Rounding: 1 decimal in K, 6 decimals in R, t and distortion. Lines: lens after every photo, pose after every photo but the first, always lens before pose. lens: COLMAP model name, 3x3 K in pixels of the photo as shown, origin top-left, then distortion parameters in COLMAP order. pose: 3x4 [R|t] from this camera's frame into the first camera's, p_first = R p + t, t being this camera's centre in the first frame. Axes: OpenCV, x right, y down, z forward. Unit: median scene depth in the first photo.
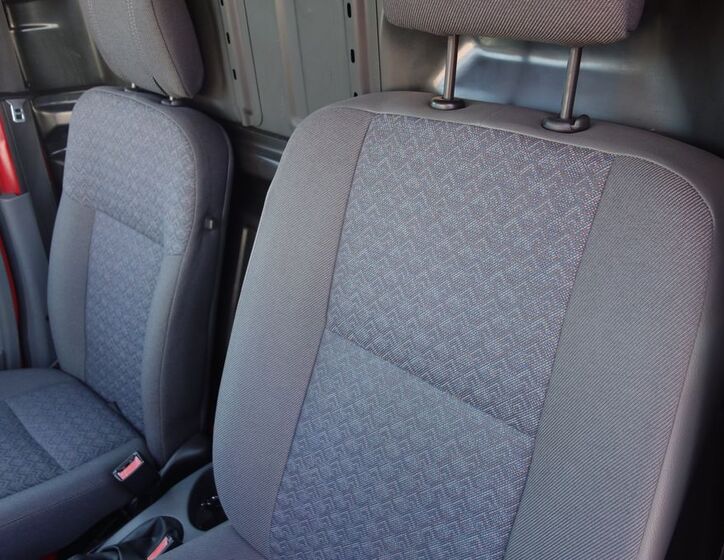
lens RADIAL K [[669.7, 0, 358.7], [0, 669.7, 279.9], [0, 0, 1]] dist [0.011624, -0.004063]
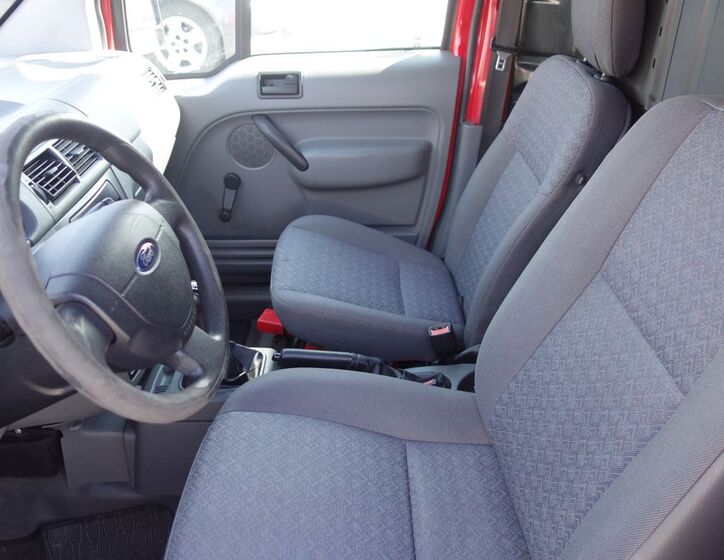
lens RADIAL K [[669.7, 0, 358.7], [0, 669.7, 279.9], [0, 0, 1]] dist [0.011624, -0.004063]
pose [[0.705308, 0.410474, -0.577972, 0.283978], [-0.410598, 0.901168, 0.138948, 0.078501], [0.577884, 0.139313, 0.804141, -0.174122]]
